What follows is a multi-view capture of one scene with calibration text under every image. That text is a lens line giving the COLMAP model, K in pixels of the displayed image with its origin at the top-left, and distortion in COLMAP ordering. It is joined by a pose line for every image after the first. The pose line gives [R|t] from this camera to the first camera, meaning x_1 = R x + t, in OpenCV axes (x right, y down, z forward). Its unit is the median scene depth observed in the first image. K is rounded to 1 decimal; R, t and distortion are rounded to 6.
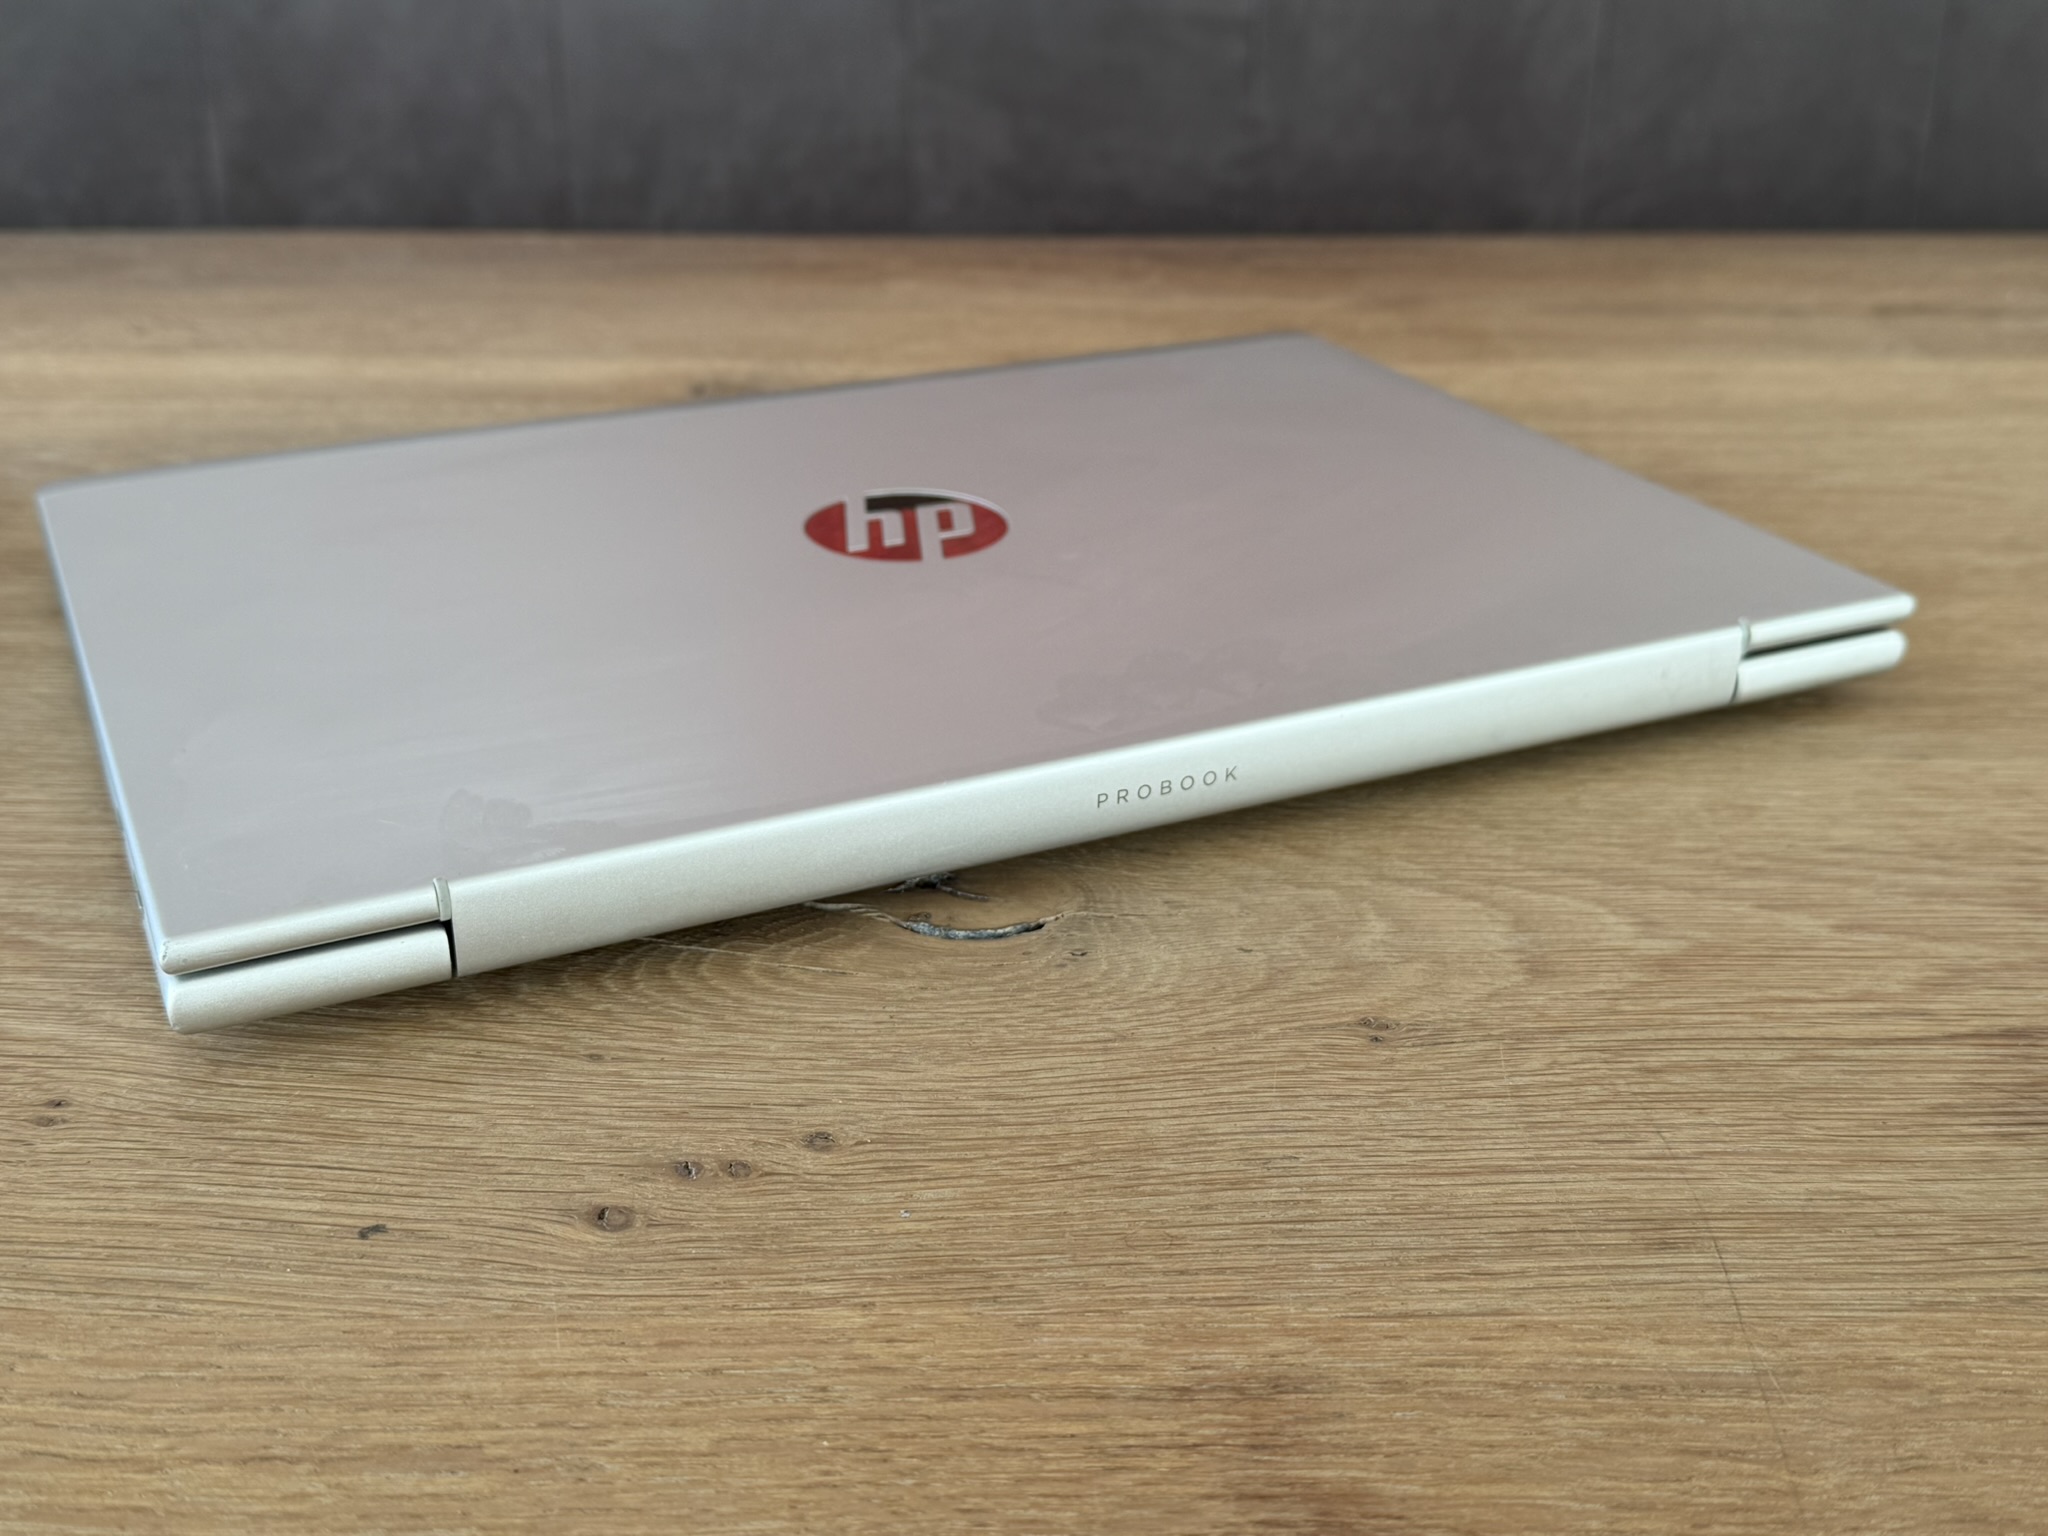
lens RADIAL K [[2315.7, 0, 1026.0], [0, 2315.7, 830.3], [0, 0, 1]] dist [0.205987, -0.586939]
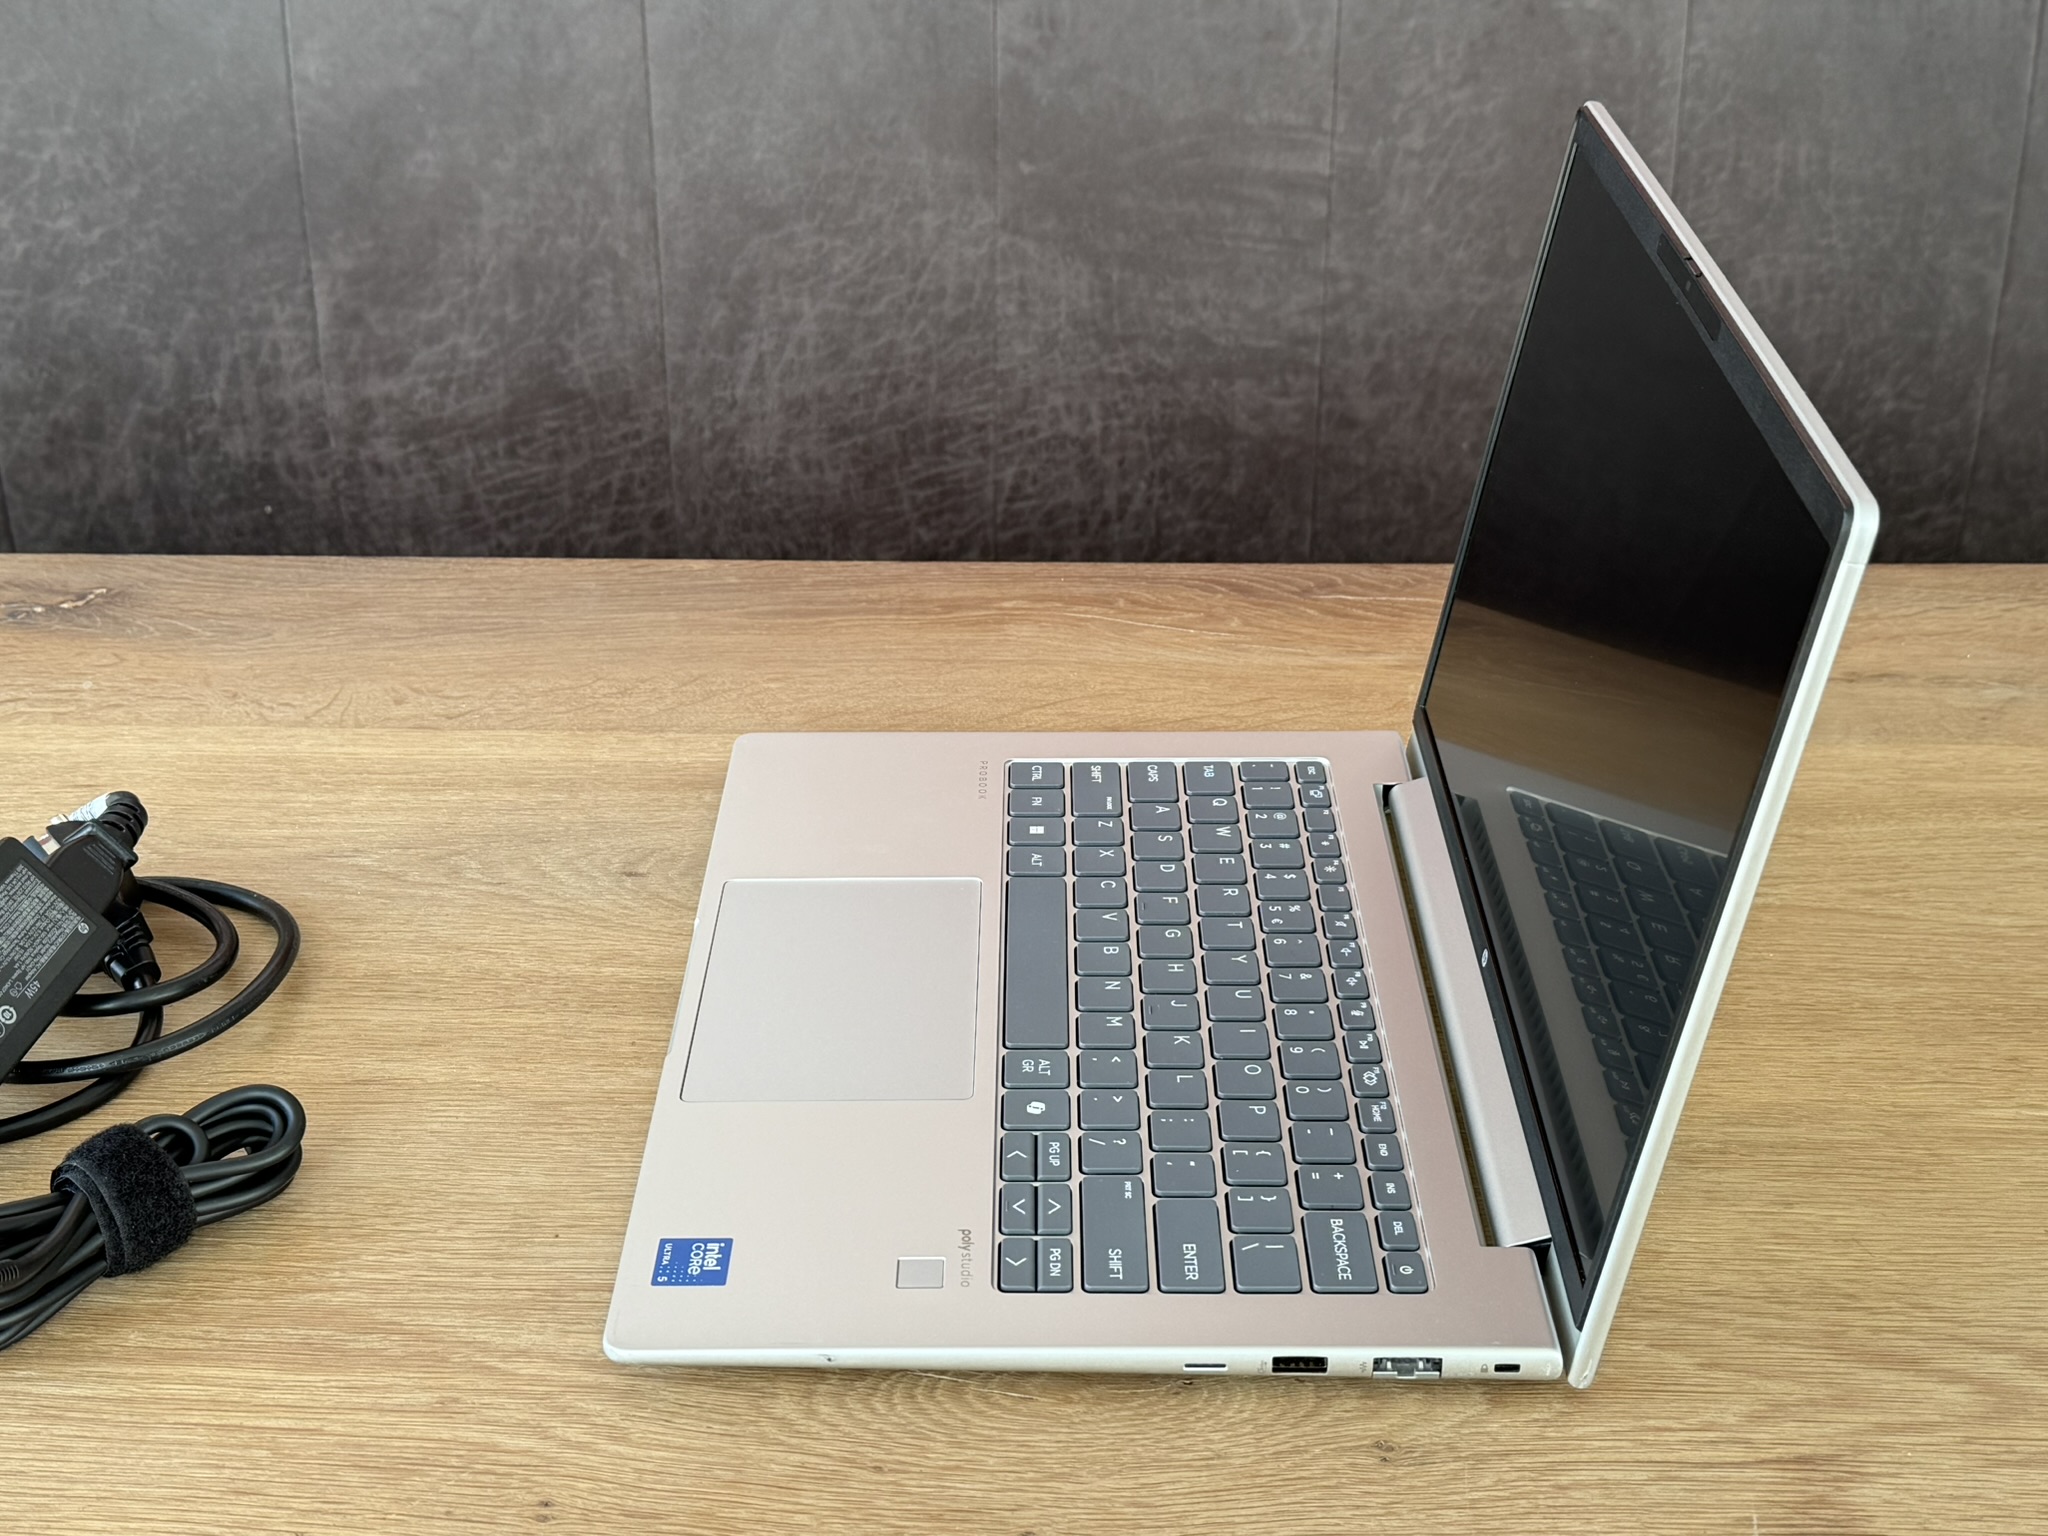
lens RADIAL K [[2729.1, 0, 1031.7], [0, 2729.1, 763.4], [0, 0, 1]] dist [0.198387, -0.471471]
pose [[0.999882, 0.007038, -0.013636, -0.068536], [-0.006926, 0.999942, 0.008284, -0.435607], [0.013693, -0.008188, 0.999873, -0.930269]]
